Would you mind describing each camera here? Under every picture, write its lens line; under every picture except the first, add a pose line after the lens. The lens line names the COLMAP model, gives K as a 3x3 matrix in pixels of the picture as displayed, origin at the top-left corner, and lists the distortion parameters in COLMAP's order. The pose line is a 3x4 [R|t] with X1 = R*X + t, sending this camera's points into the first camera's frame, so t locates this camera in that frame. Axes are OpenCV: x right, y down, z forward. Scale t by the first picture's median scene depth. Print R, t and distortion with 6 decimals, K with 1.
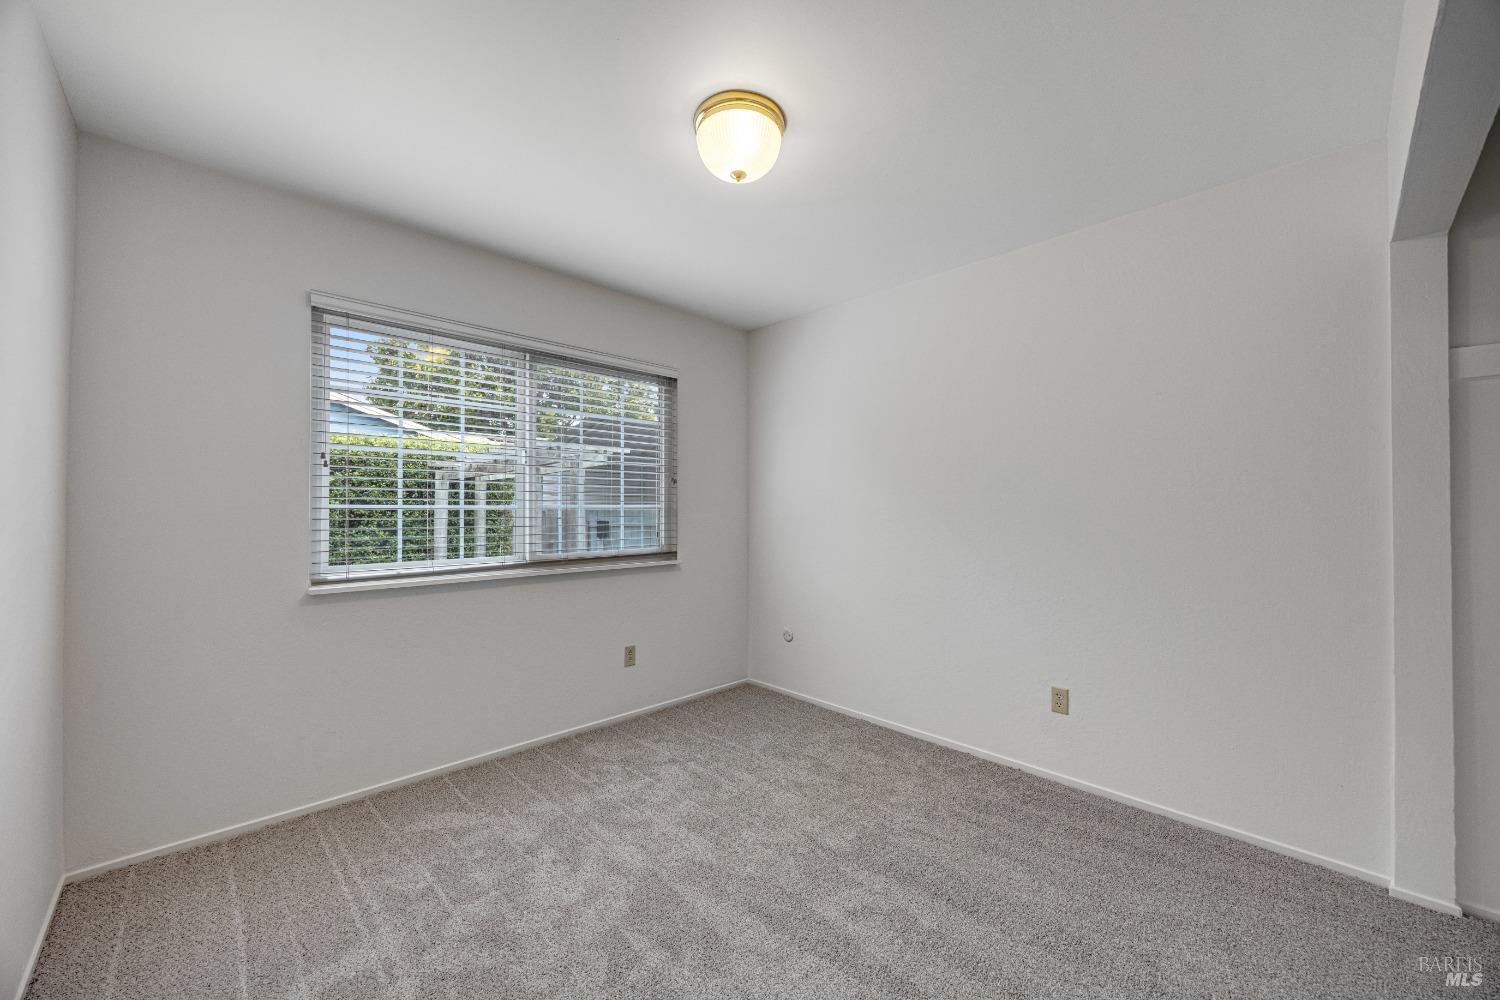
lens RADIAL K [[569.5, 0, 749.7], [0, 569.5, 500.3], [0, 0, 1]] dist [-0.001068, 0.000024]
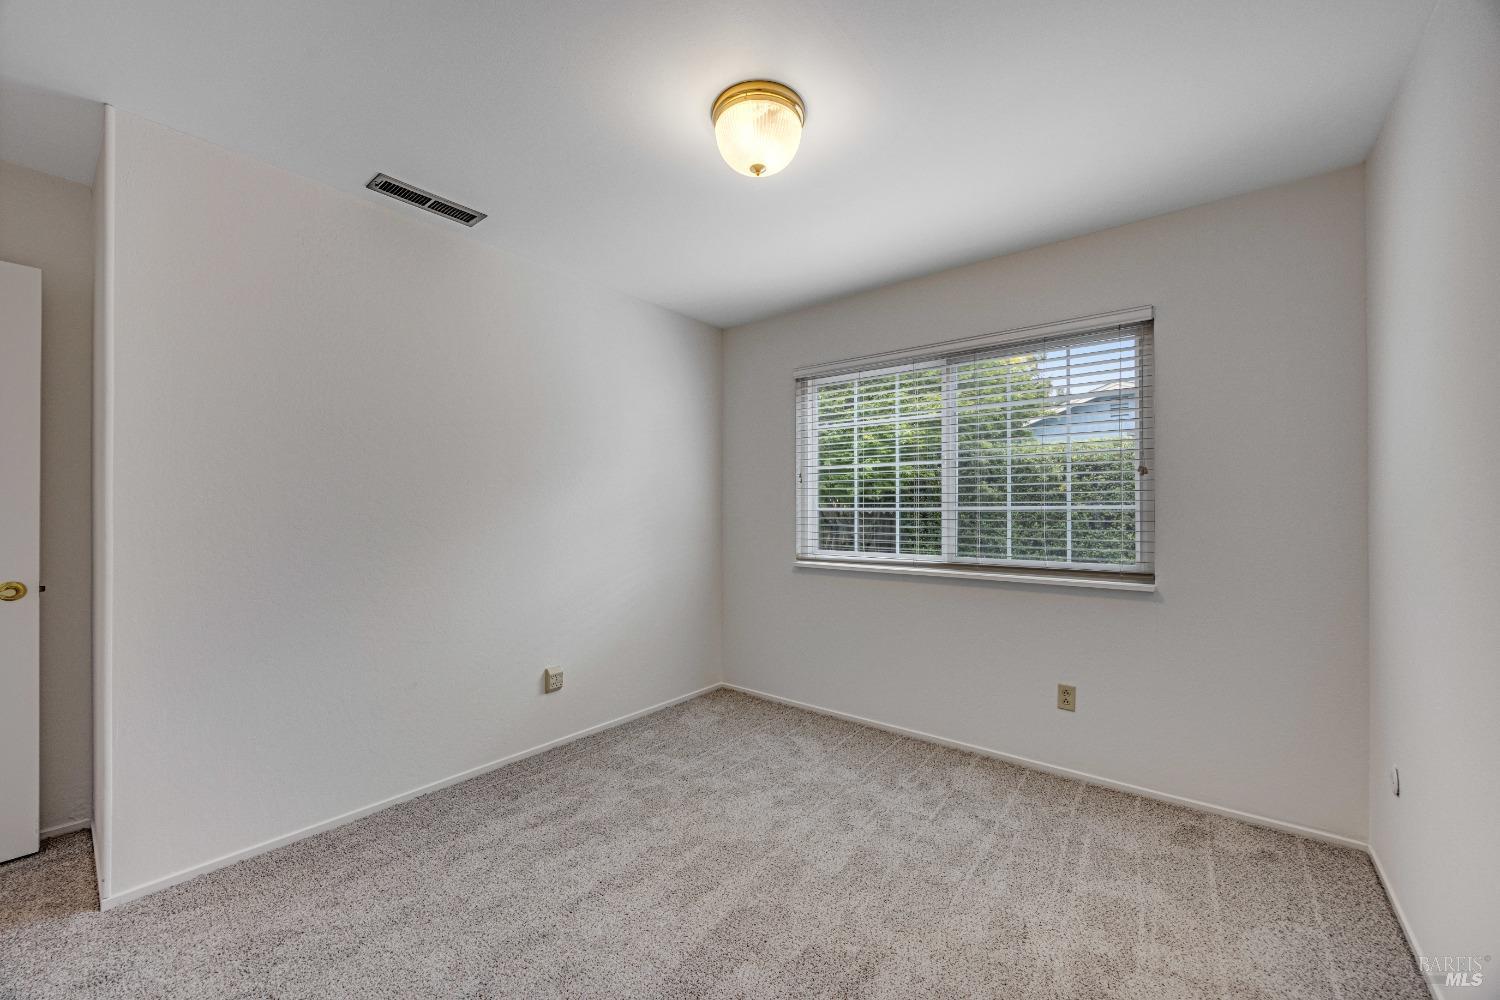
lens RADIAL K [[569.5, 0, 753.8], [0, 569.5, 503.1], [0, 0, 1]] dist [-0.001068, 0.000024]
pose [[0.124739, -0.014777, -0.992080, 0.611734], [0.014745, 0.999806, -0.013038, 0.010160], [0.992080, -0.013002, 0.124932, 0.559024]]
